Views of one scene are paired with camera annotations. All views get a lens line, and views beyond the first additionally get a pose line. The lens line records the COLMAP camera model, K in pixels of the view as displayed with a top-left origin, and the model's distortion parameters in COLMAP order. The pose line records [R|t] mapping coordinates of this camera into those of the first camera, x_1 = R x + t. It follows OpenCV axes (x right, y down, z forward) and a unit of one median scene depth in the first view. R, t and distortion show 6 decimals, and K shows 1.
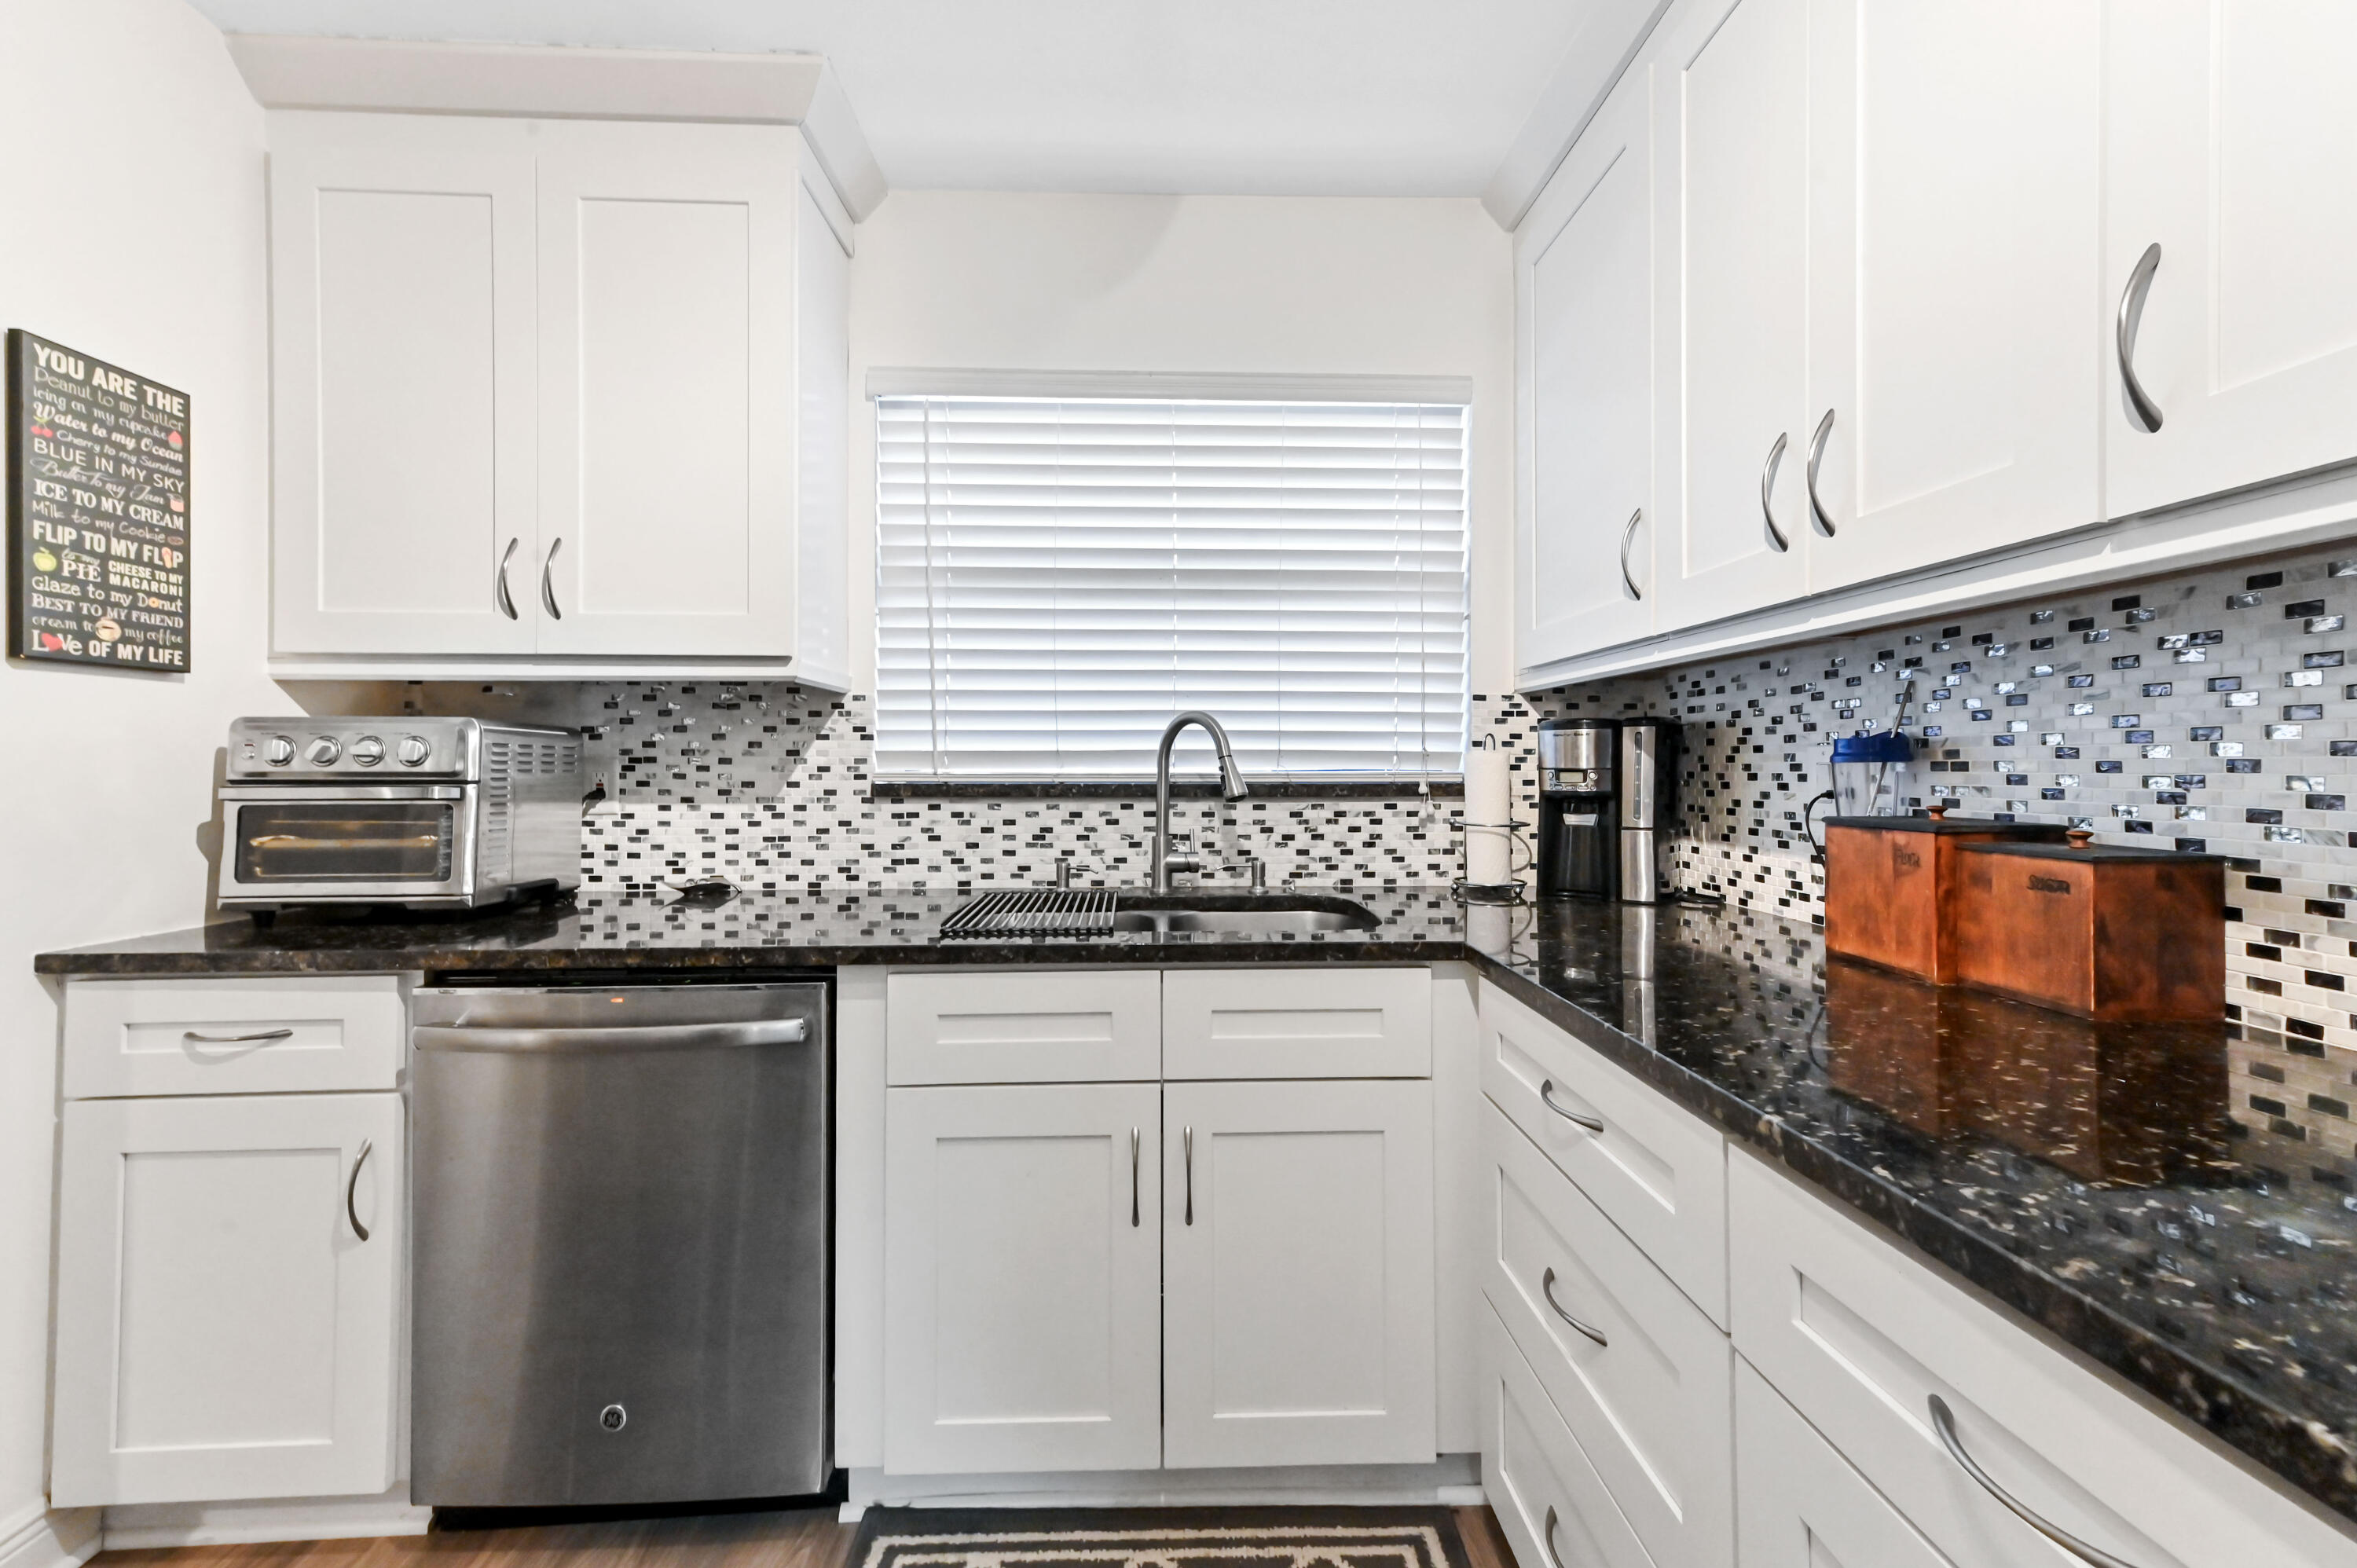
lens RADIAL K [[921.6, 0, 1181.6], [0, 921.6, 759.4], [0, 0, 1]] dist [0.015158, 0.000142]
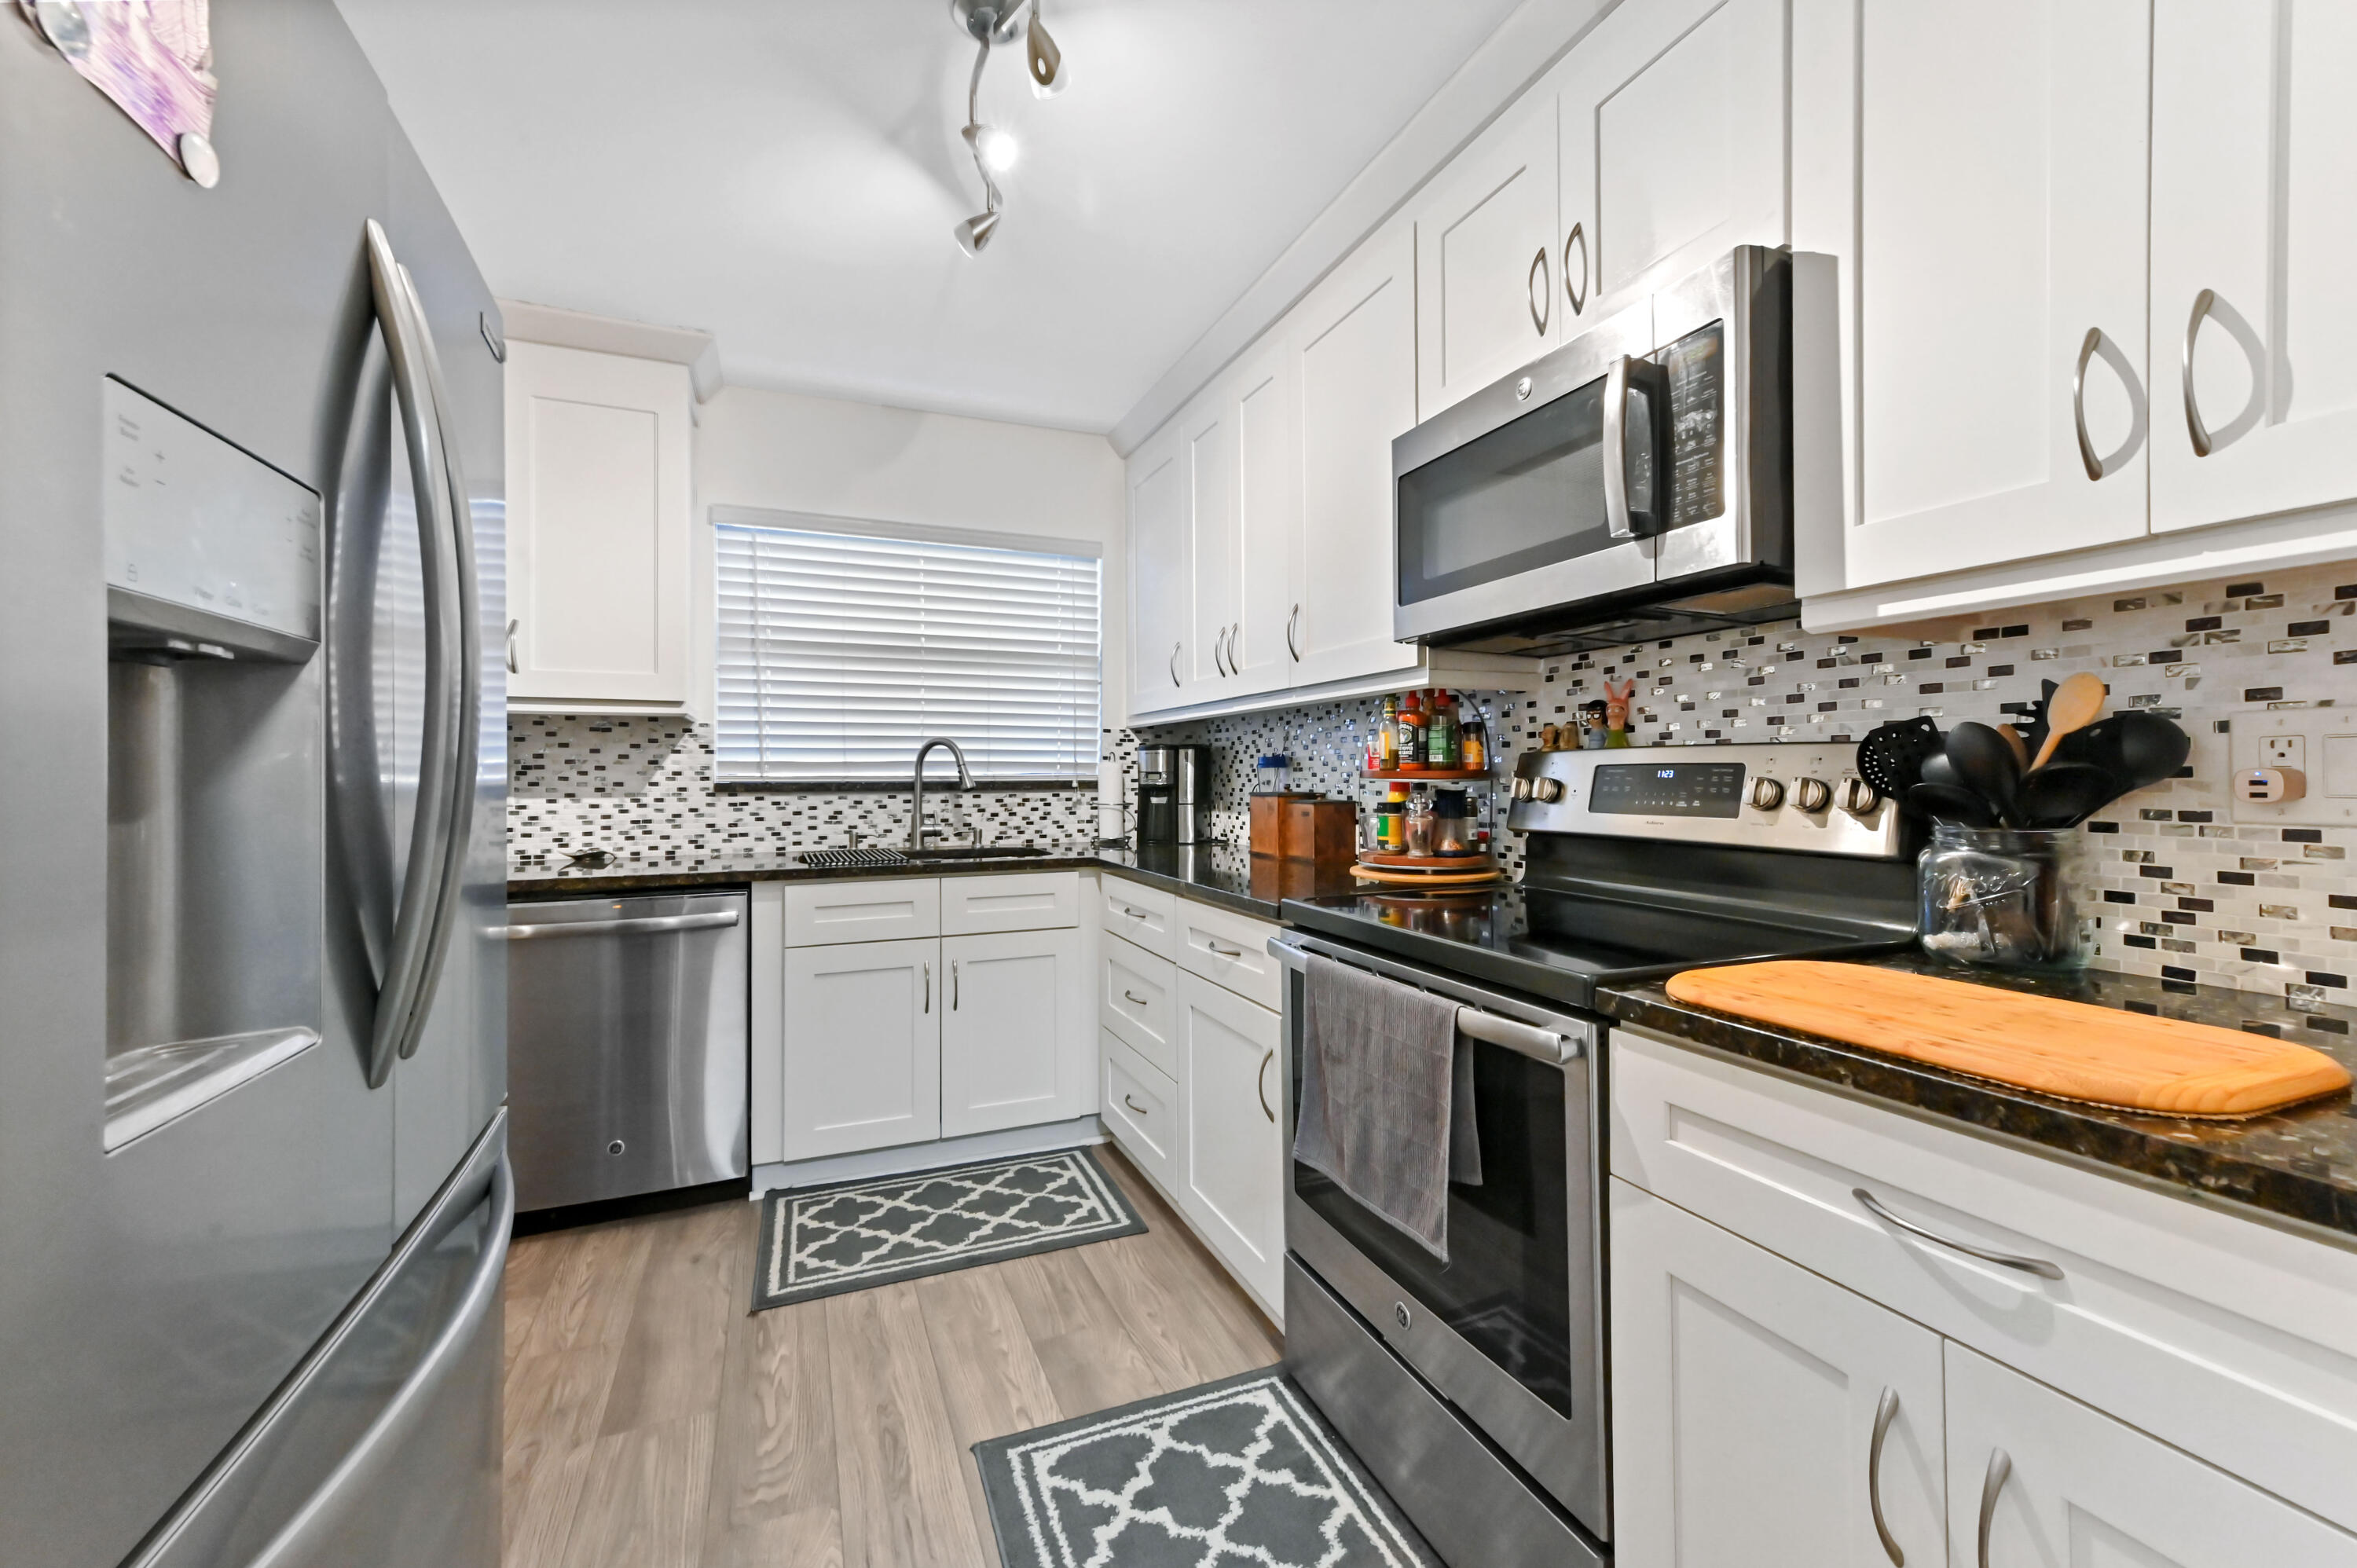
lens RADIAL K [[921.6, 0, 1165.7], [0, 921.6, 765.2], [0, 0, 1]] dist [0.015158, 0.000142]
pose [[0.937192, 0.001373, 0.348811, -0.174924], [0.000483, 0.999986, -0.005236, 0.005518], [-0.348813, 0.005076, 0.937179, -0.654888]]
